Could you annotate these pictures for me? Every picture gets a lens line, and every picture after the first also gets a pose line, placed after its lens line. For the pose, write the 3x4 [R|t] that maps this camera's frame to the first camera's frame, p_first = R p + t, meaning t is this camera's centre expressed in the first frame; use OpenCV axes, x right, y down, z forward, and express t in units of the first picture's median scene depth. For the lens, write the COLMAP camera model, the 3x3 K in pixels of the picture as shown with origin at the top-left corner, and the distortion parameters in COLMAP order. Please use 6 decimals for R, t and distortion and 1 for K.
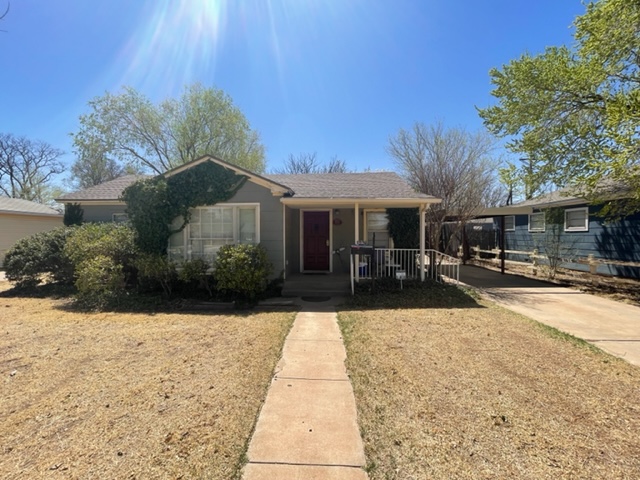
lens RADIAL K [[294.1, 0, 318.9], [0, 294.1, 241.8], [0, 0, 1]] dist [0.001753, 0.000086]
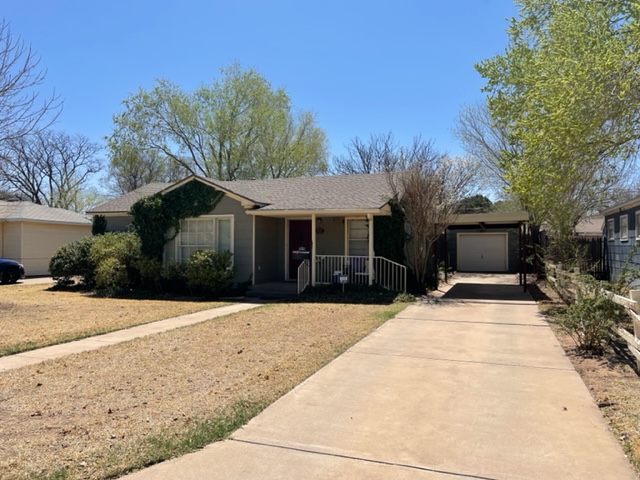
lens RADIAL K [[482.3, 0, 320.0], [0, 482.3, 240.0], [0, 0, 1]] dist [0.060830, -0.092553]
pose [[0.957799, 0.000682, -0.287438, 0.616109], [-0.012795, 0.999107, -0.040265, 0.034896], [0.287154, 0.042244, 0.956953, -0.648725]]
